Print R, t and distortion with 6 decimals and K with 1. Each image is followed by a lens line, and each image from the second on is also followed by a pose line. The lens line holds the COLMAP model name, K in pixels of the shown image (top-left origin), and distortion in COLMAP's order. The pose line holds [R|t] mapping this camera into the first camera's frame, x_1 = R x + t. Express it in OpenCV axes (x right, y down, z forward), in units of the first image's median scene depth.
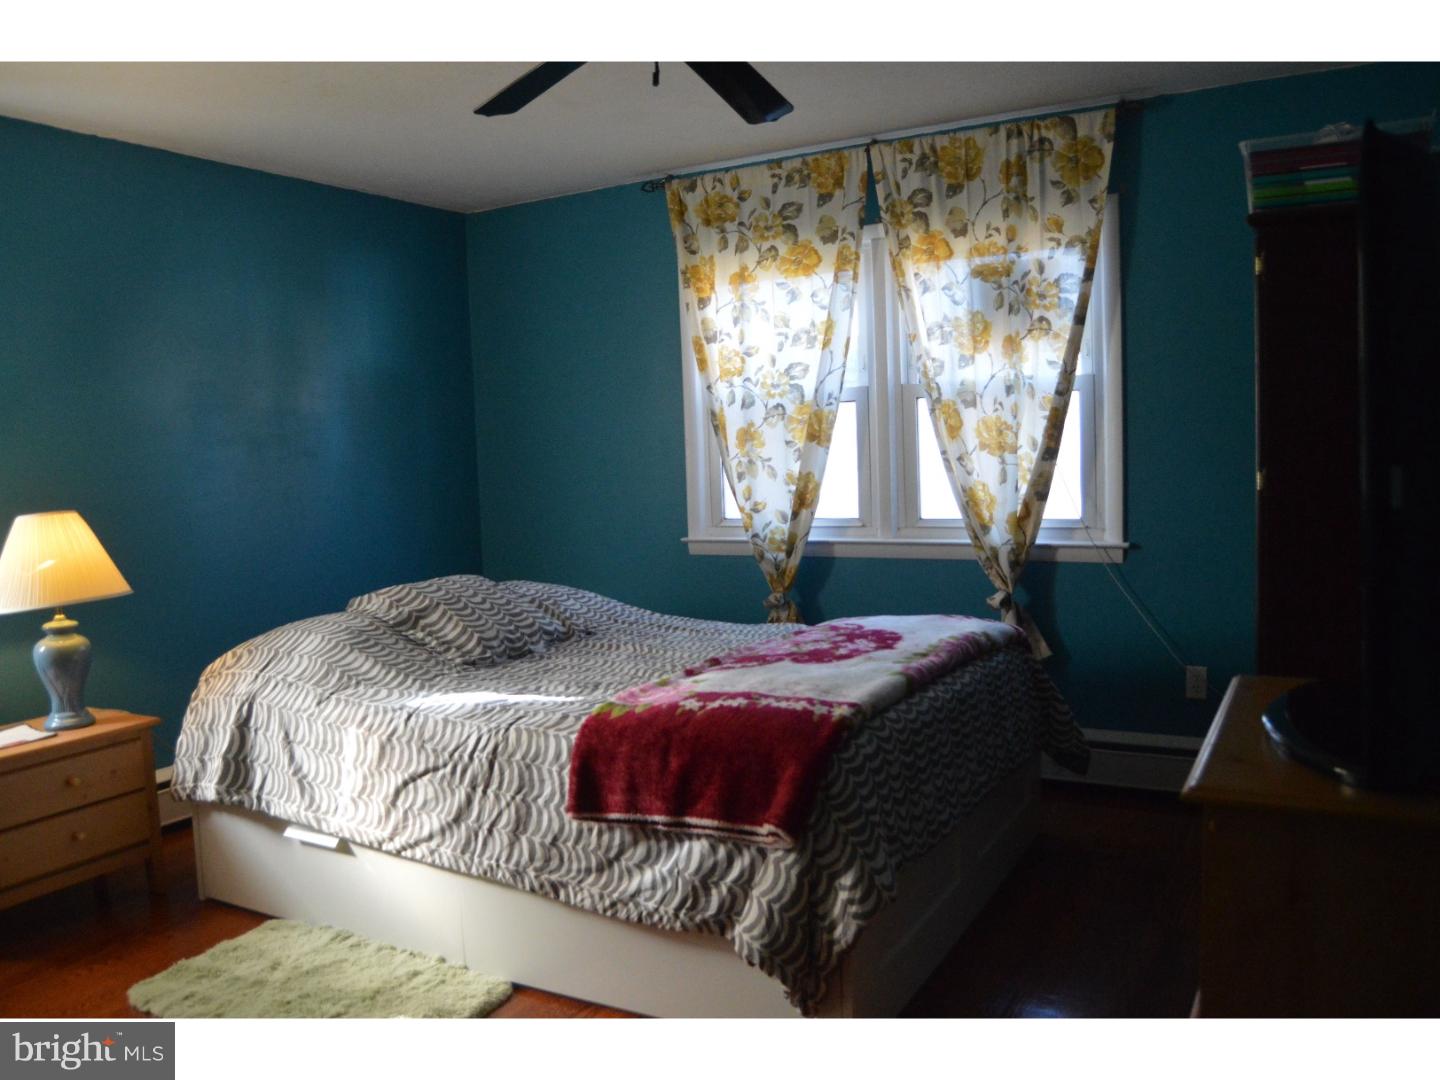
lens RADIAL K [[1131.4, 0, 720.0], [0, 1131.4, 540.0], [0, 0, 1]] dist [-0.084716, 0.004393]
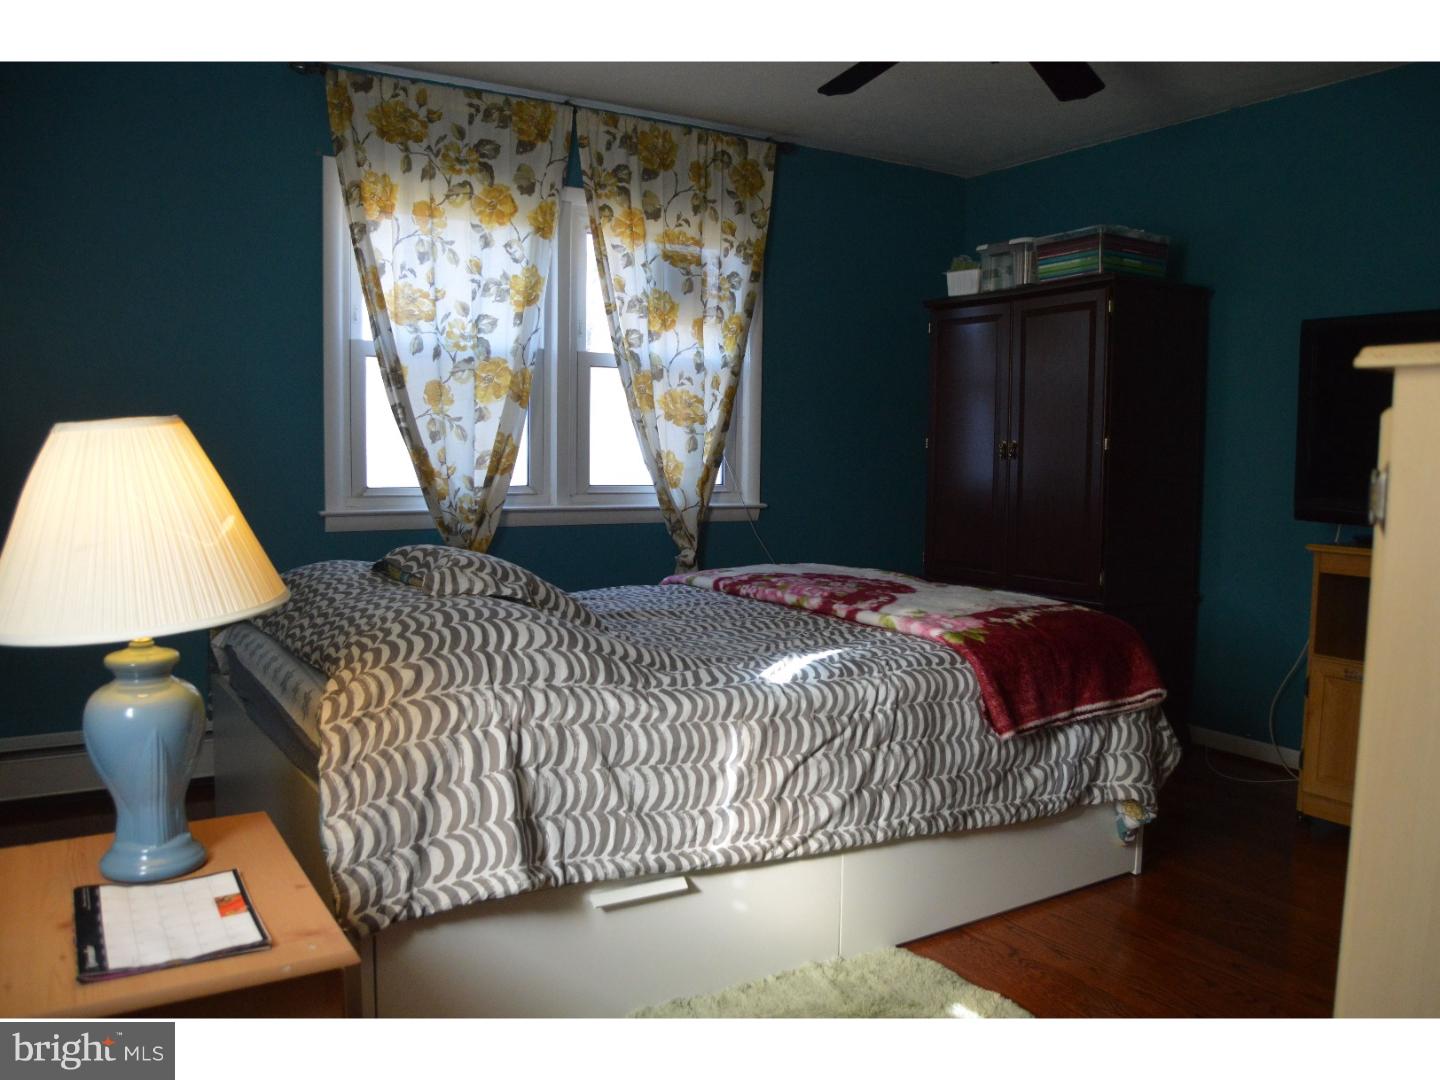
lens RADIAL K [[1131.4, 0, 720.0], [0, 1131.4, 540.0], [0, 0, 1]] dist [-0.084716, 0.004393]
pose [[0.487046, -0.030315, 0.872850, -0.727464], [0.041131, 0.999085, 0.011748, 0.025717], [-0.872407, 0.030179, 0.487847, 0.447483]]
